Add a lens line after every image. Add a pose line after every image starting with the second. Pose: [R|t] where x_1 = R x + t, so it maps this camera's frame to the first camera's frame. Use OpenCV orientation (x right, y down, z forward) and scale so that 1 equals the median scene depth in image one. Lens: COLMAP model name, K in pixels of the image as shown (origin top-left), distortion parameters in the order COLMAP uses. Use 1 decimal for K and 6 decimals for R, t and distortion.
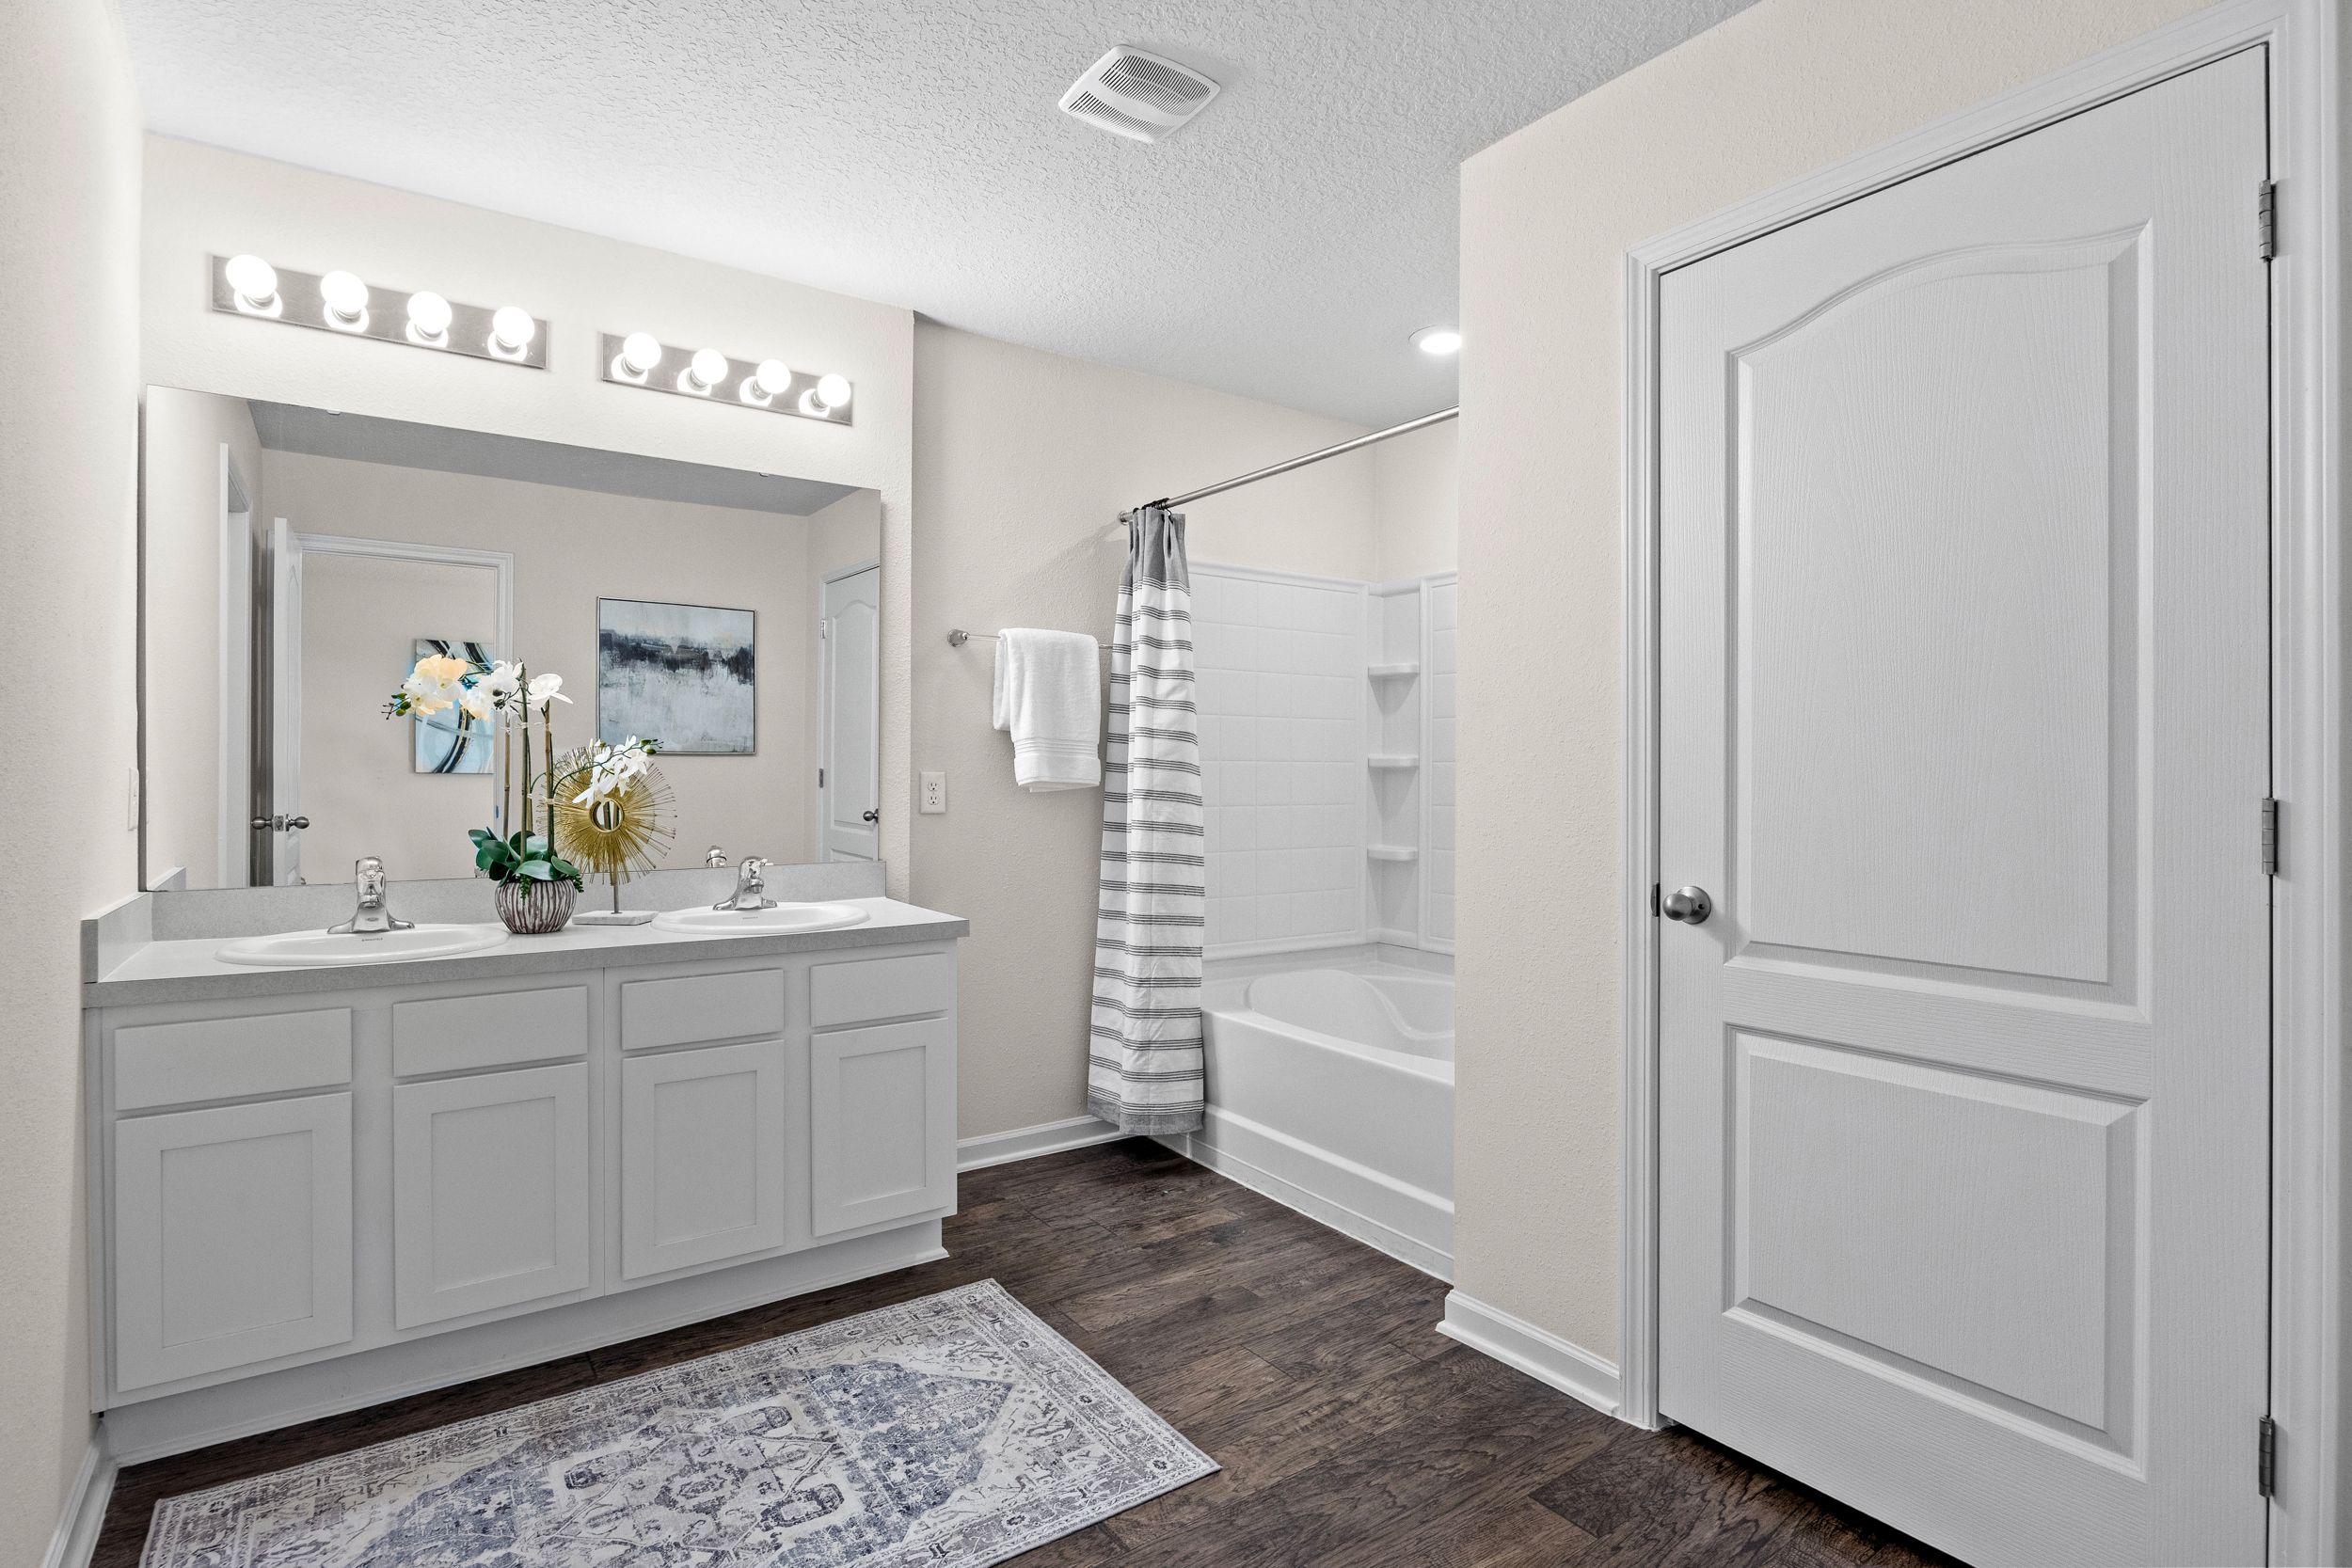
lens RADIAL K [[1175.4, 0, 1168.8], [0, 1175.4, 773.2], [0, 0, 1]] dist [0.002579, 0.000129]
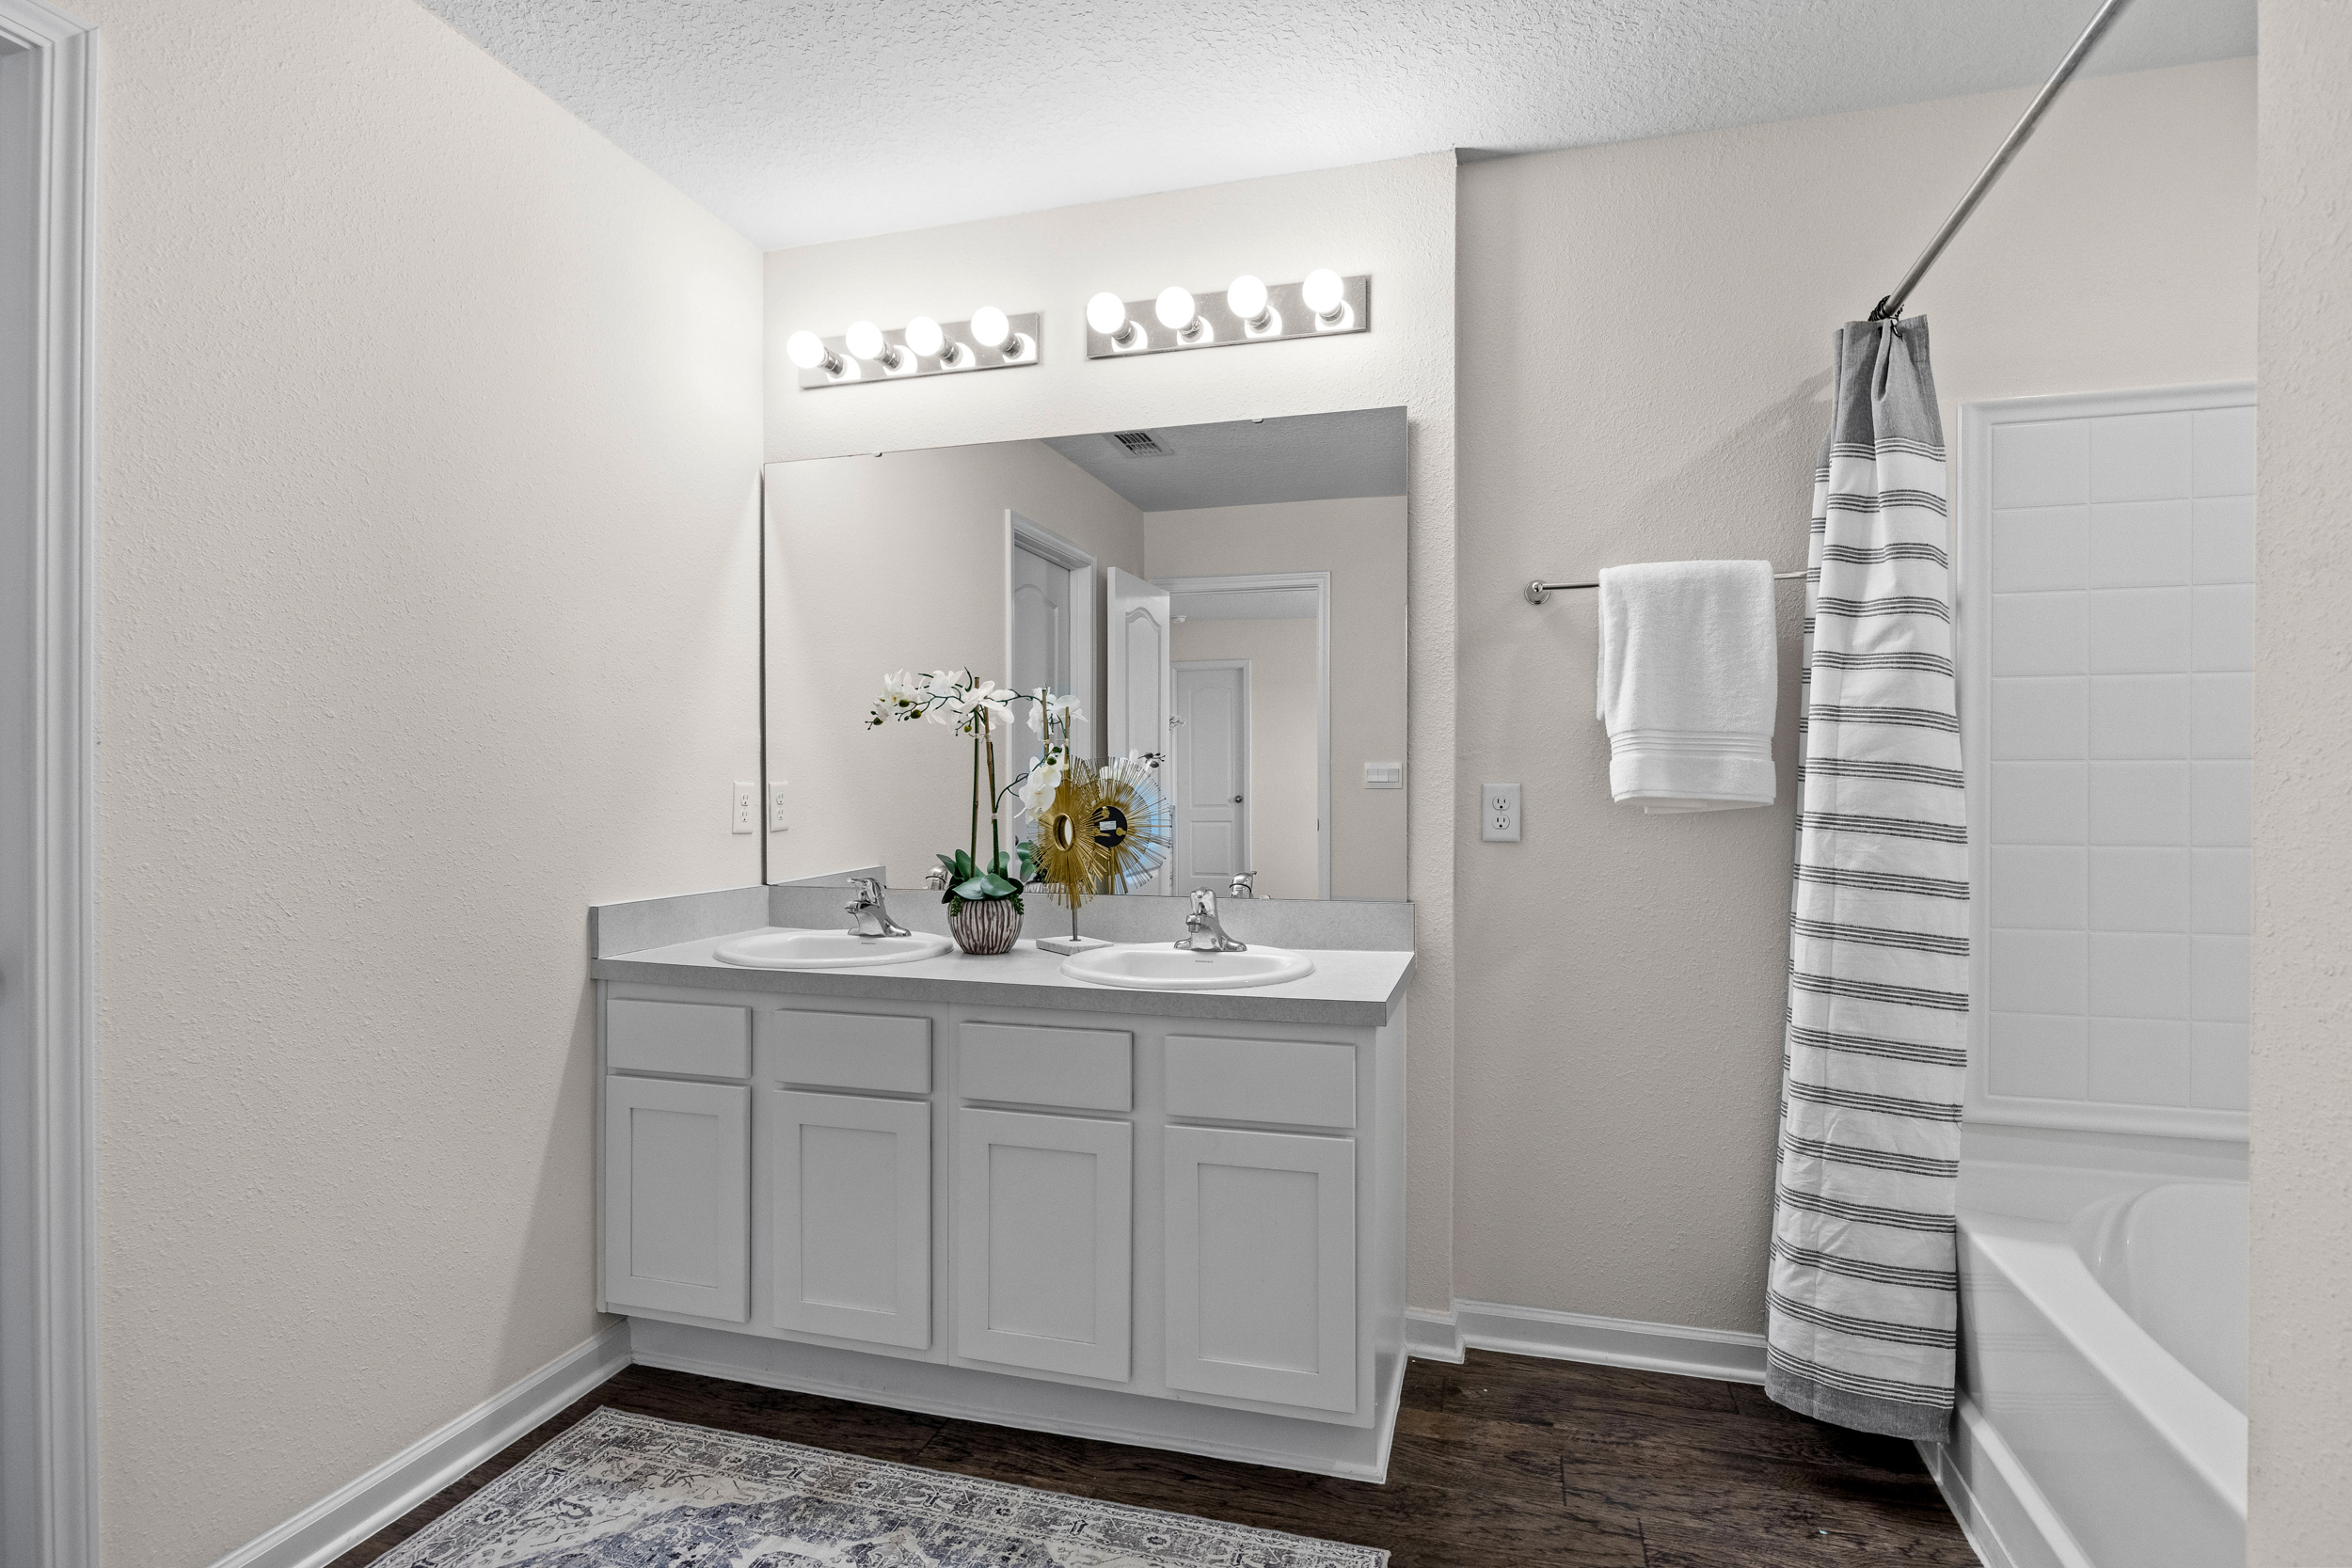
lens RADIAL K [[1172.1, 0, 1176.0], [0, 1172.1, 784.0], [0, 0, 1]] dist [-0.004462, -0.000009]
pose [[0.627368, -0.003731, -0.778714, 0.229853], [0.002837, 0.999993, -0.002506, 0.000650], [0.778718, -0.000638, 0.627374, 0.397718]]
